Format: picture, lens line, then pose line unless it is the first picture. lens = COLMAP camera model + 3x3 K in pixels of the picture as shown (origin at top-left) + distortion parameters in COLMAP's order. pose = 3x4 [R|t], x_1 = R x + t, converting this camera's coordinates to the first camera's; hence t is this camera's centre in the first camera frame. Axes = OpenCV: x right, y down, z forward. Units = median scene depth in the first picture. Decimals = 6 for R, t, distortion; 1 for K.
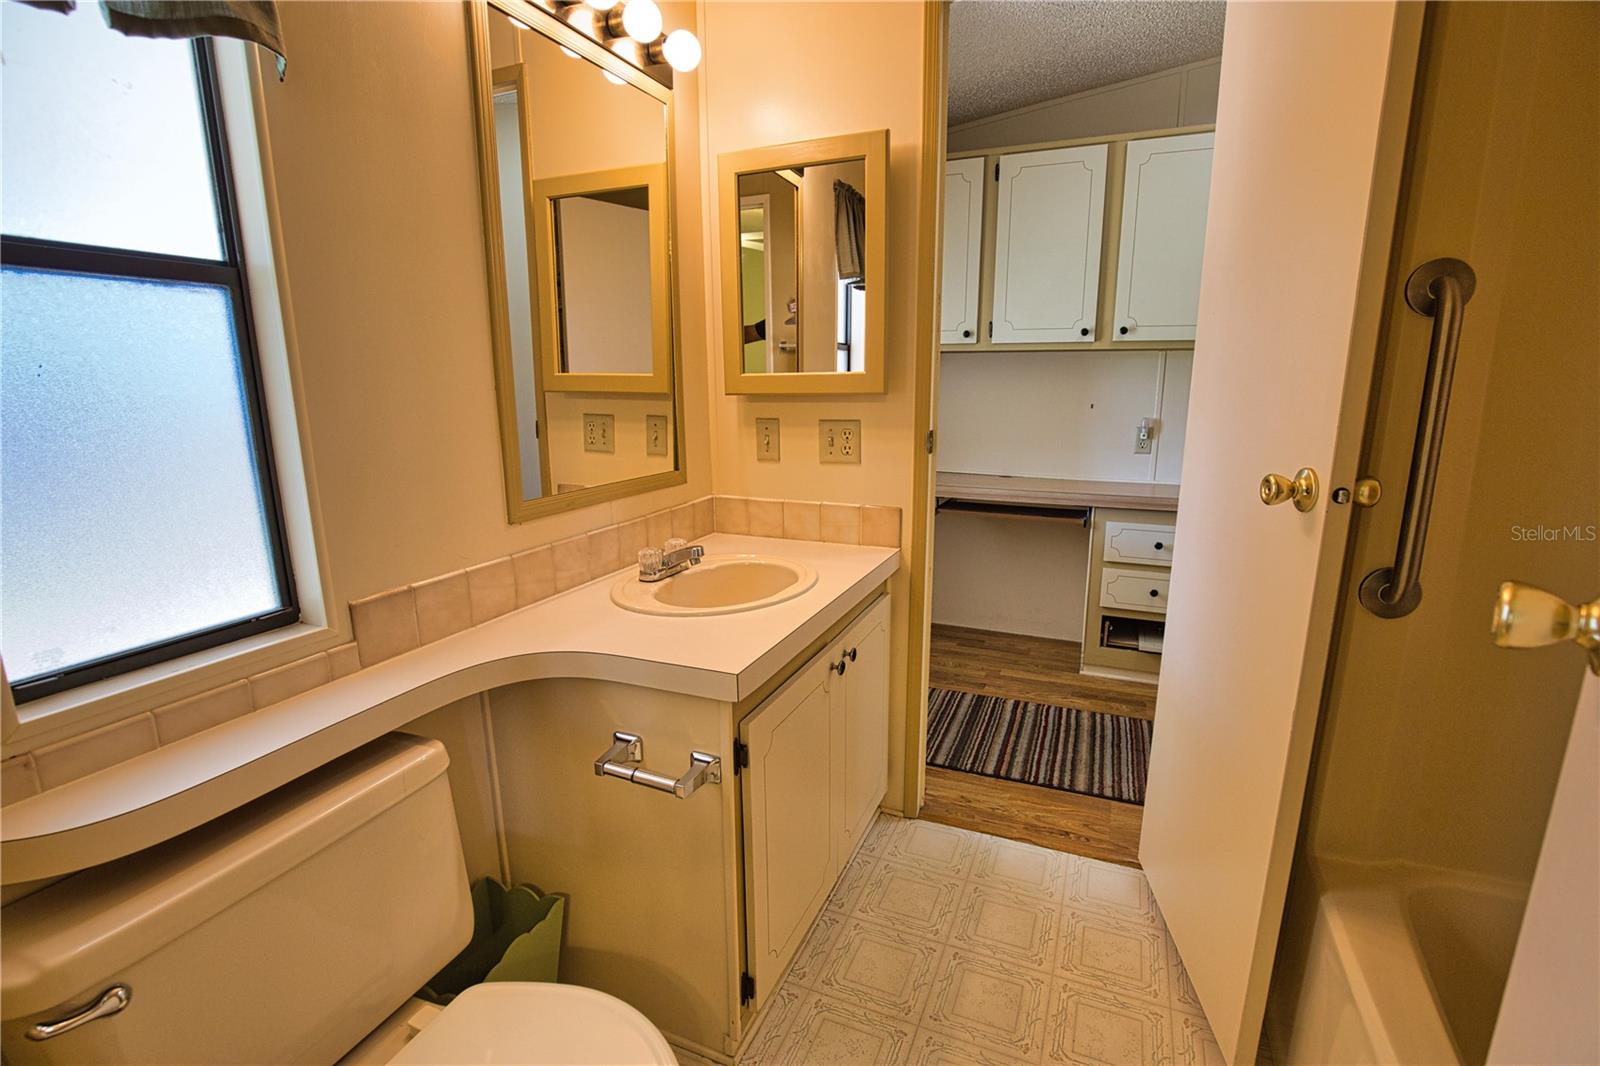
lens RADIAL K [[728.7, 0, 807.0], [0, 728.7, 542.5], [0, 0, 1]] dist [-0.036116, 0.006871]
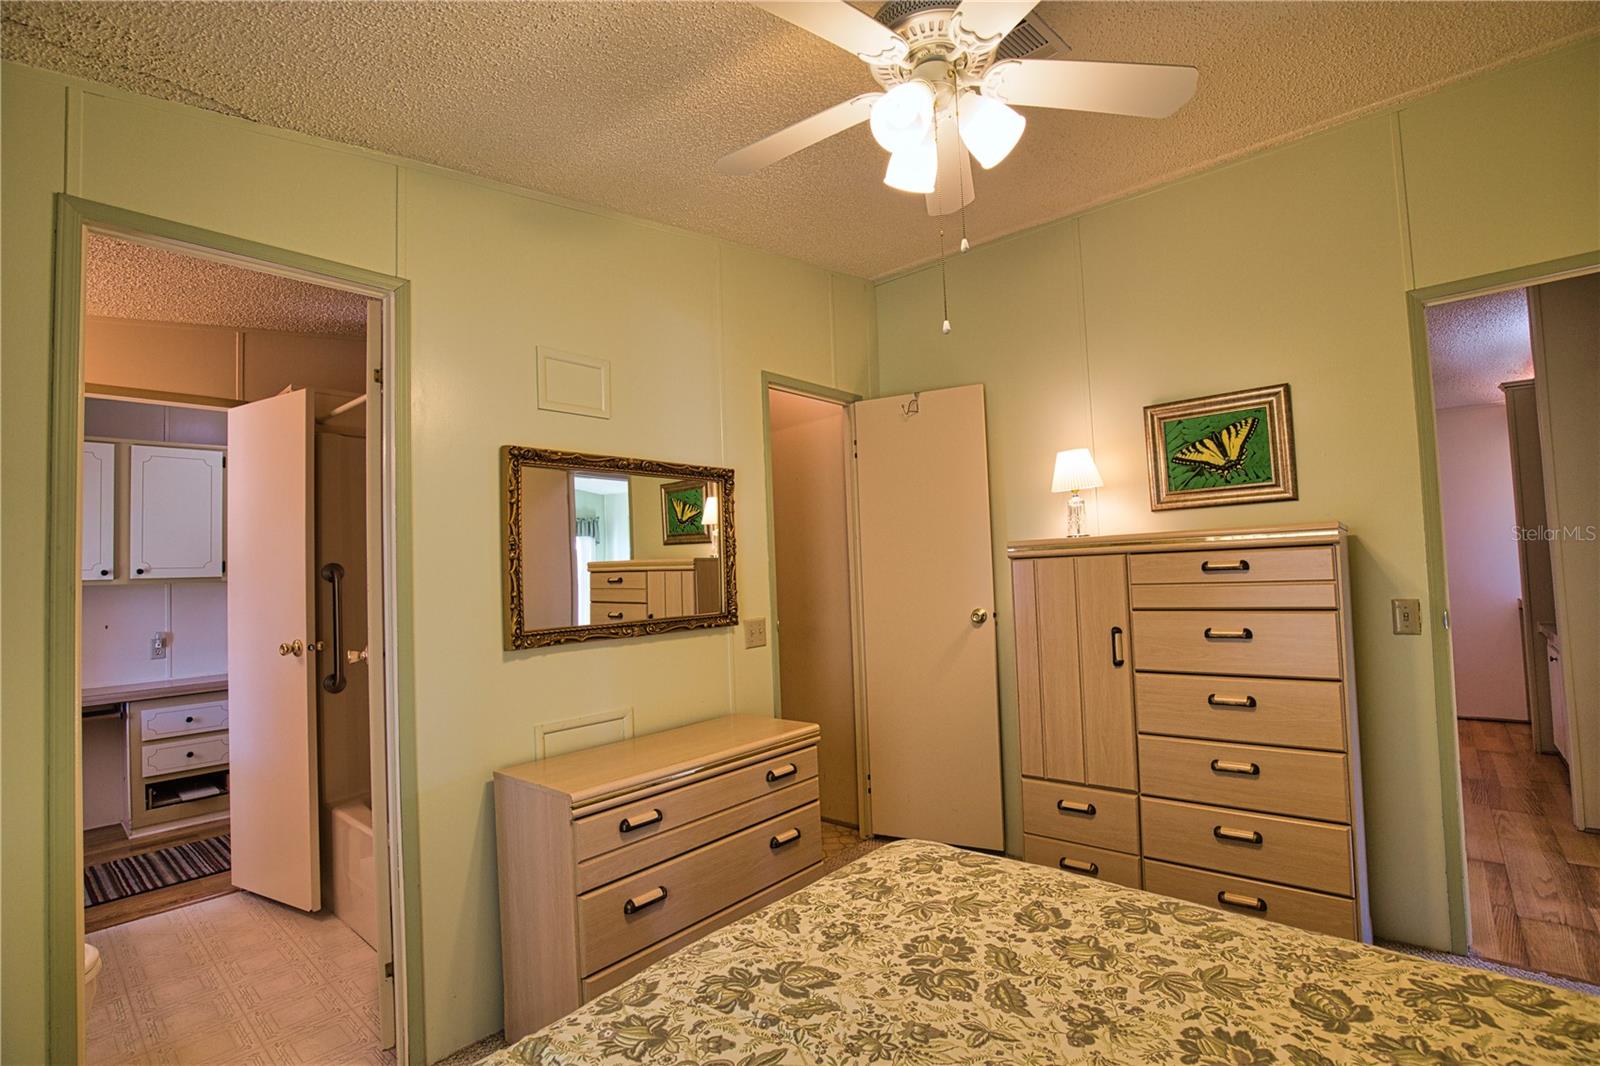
lens RADIAL K [[728.7, 0, 808.4], [0, 728.7, 534.6], [0, 0, 1]] dist [-0.036116, 0.006871]
pose [[0.306853, 0.033660, 0.951162, -0.474128], [0.241653, 0.963869, -0.112069, 0.104372], [-0.920568, 0.264240, 0.287632, -0.606980]]
